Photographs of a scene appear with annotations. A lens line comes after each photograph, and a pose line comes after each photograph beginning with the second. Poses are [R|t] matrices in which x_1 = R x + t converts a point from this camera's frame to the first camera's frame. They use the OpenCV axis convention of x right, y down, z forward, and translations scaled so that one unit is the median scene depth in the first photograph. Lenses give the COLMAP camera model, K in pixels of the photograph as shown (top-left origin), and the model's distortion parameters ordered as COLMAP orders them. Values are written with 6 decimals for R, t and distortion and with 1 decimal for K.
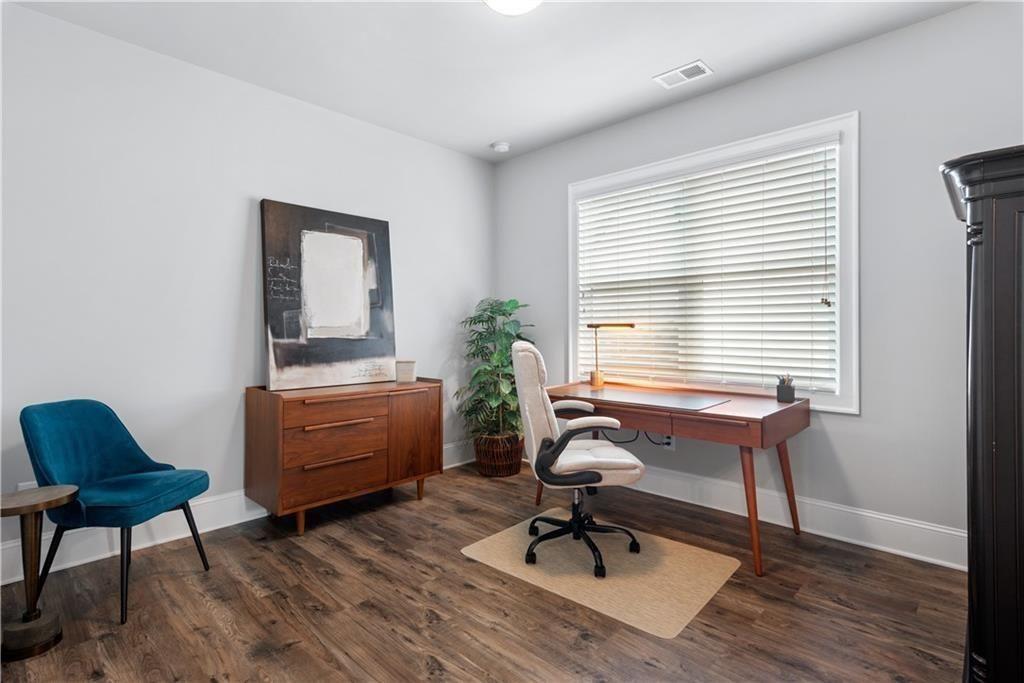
lens RADIAL K [[497.9, 0, 502.8], [0, 497.9, 329.7], [0, 0, 1]] dist [0.019658, -0.000047]
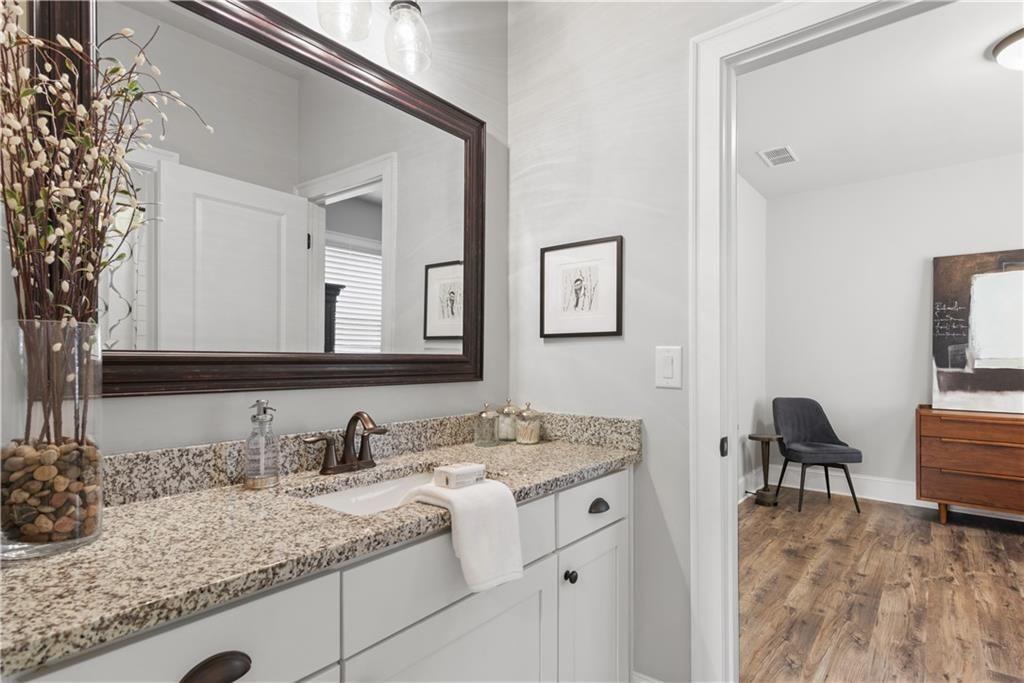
lens RADIAL K [[502.2, 0, 507.6], [0, 502.2, 359.1], [0, 0, 1]] dist [0.025706, 0.000189]
pose [[0.059834, 0.004151, -0.998200, 0.869378], [-0.005354, 0.999978, 0.003837, -0.003565], [0.998194, 0.005114, 0.059855, -0.181435]]
